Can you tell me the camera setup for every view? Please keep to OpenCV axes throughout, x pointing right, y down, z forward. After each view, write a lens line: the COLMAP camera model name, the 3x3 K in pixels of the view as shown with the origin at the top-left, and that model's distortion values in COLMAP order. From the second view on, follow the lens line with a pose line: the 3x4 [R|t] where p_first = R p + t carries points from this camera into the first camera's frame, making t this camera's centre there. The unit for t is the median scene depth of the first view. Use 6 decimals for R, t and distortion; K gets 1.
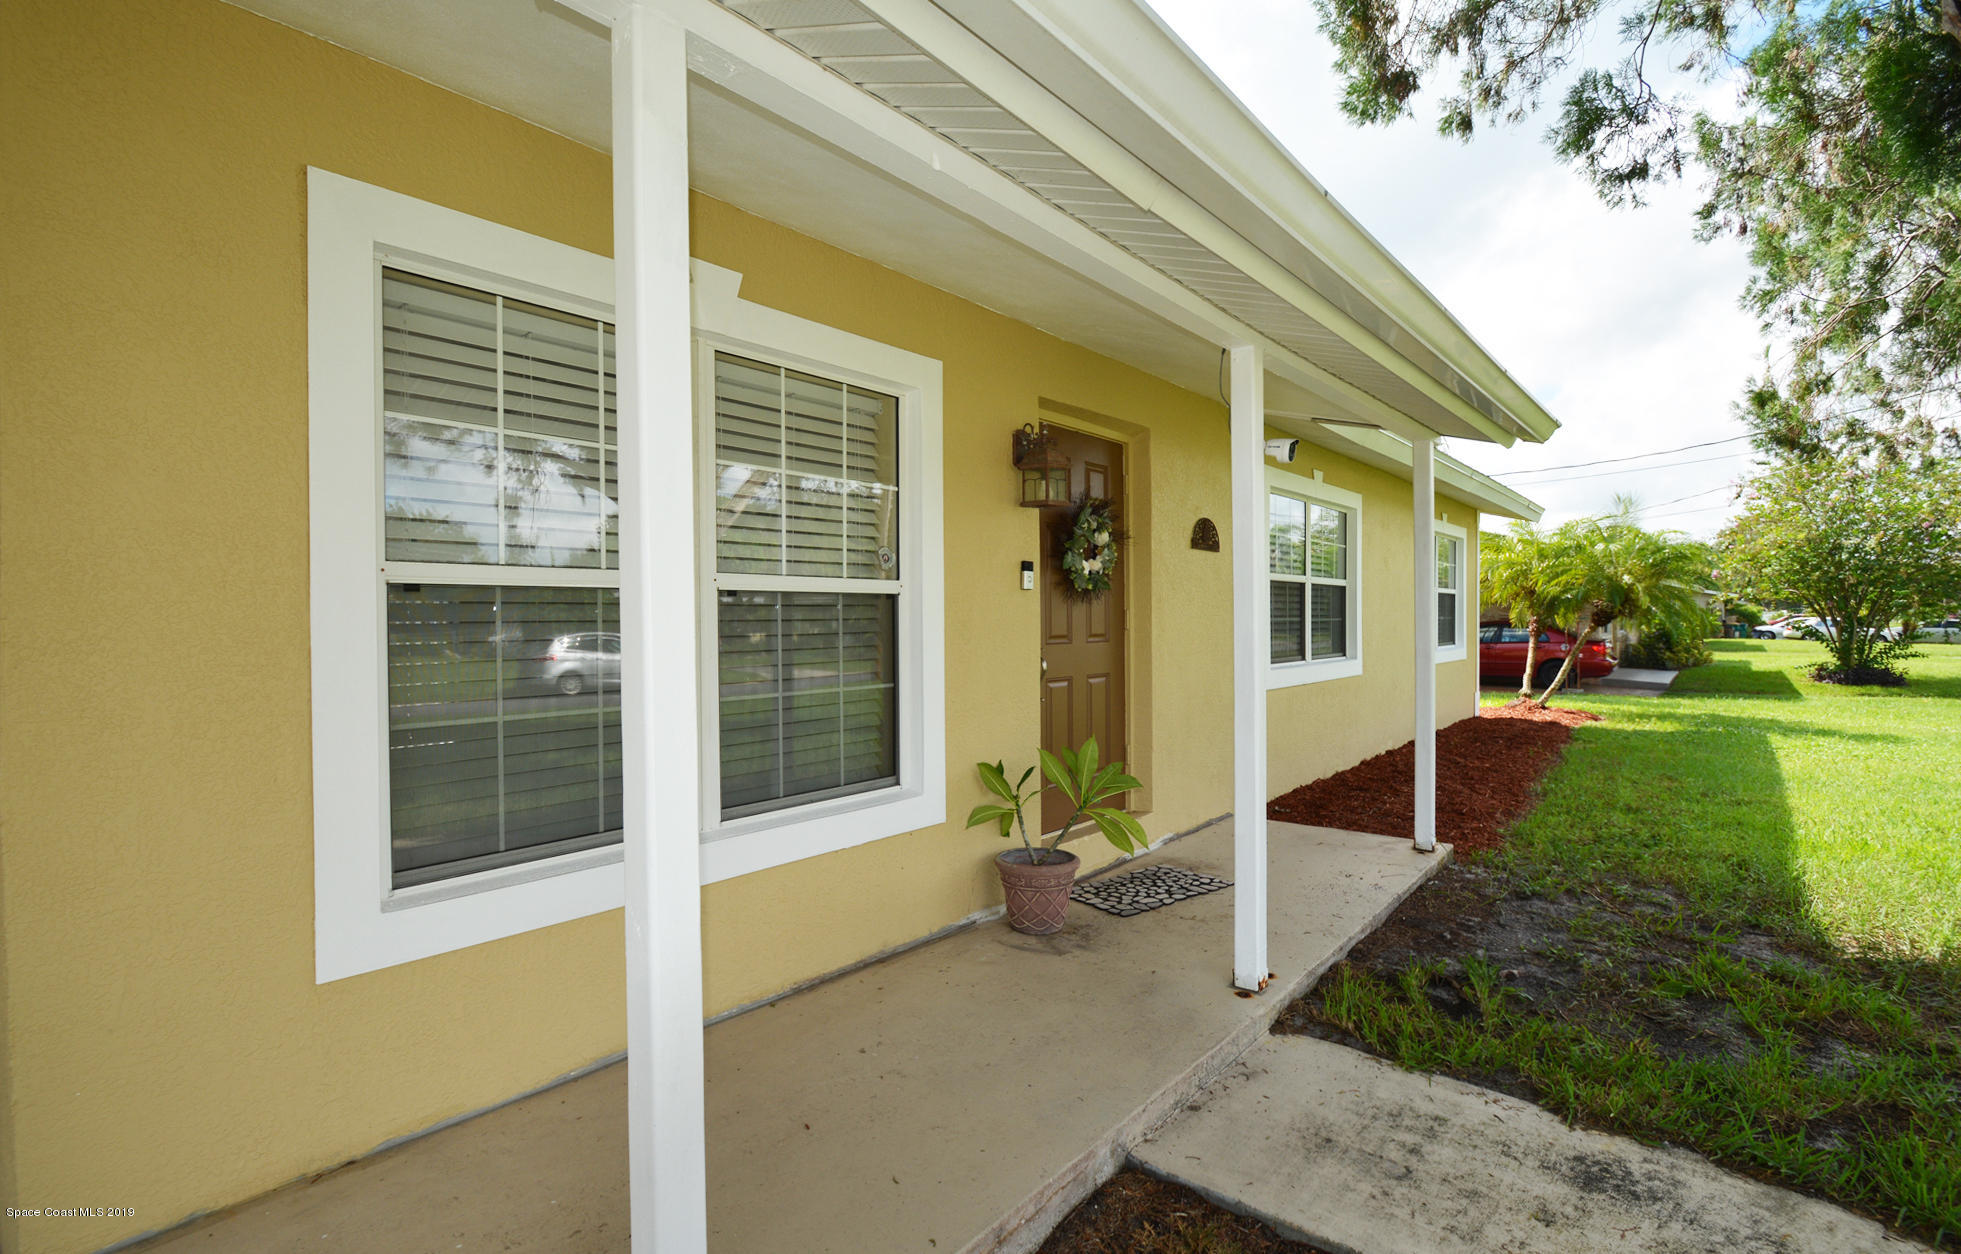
lens RADIAL K [[945.4, 0, 987.1], [0, 945.4, 621.4], [0, 0, 1]] dist [-0.003325, -0.001017]
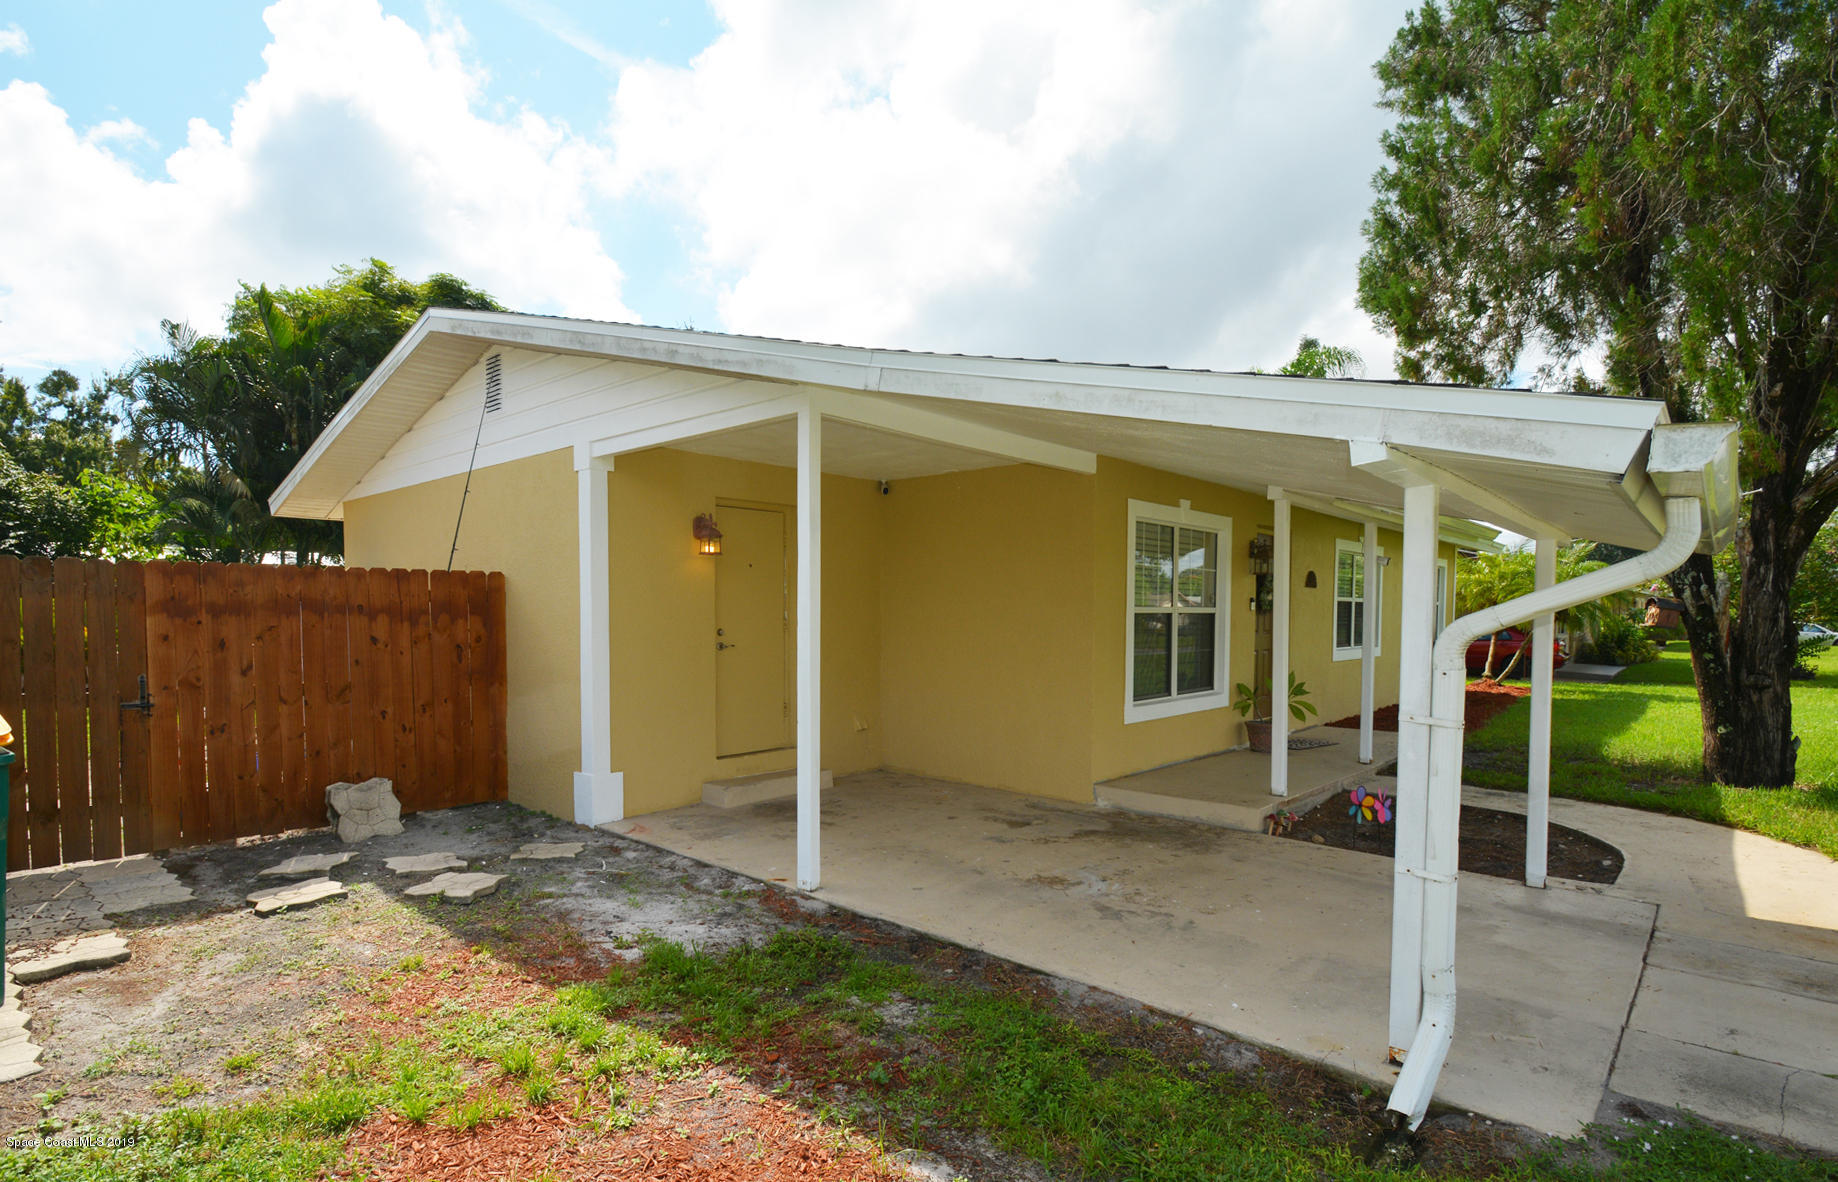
lens RADIAL K [[886.1, 0, 898.2], [0, 886.1, 639.3], [0, 0, 1]] dist [-0.003325, -0.001017]
pose [[0.996931, 0.013534, -0.077101, -0.594363], [-0.011438, 0.999555, 0.027560, -0.012129], [0.077440, -0.026593, 0.996642, -1.109819]]
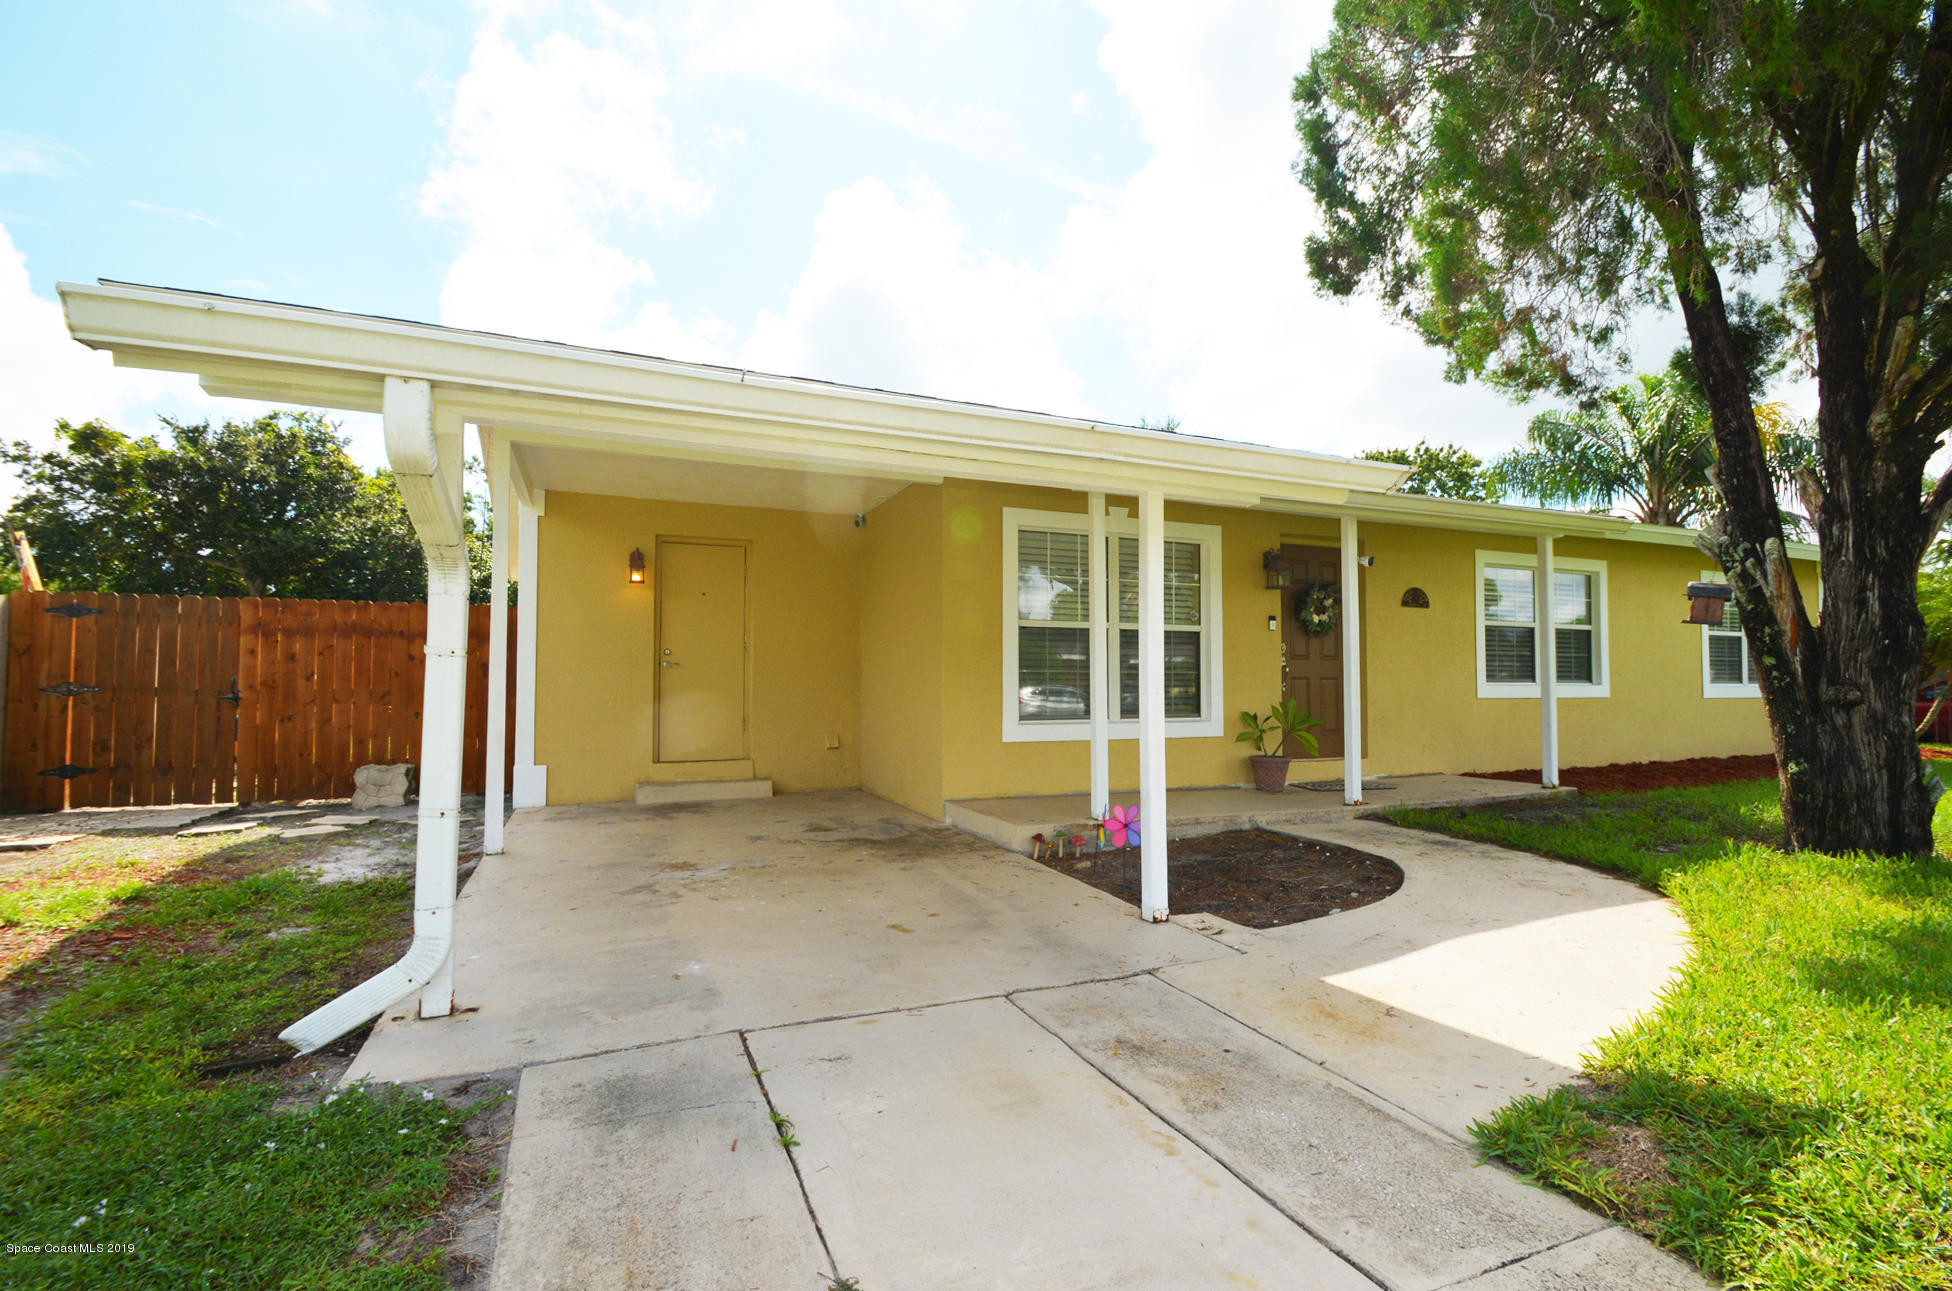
lens RADIAL K [[850.8, 0, 980.4], [0, 850.8, 648.1], [0, 0, 1]] dist [0.000352, -0.001771]
pose [[0.891727, -0.010083, -0.452461, 0.282958], [-0.007880, 0.999254, -0.037799, 0.072165], [0.452505, 0.037272, 0.890983, -0.823661]]
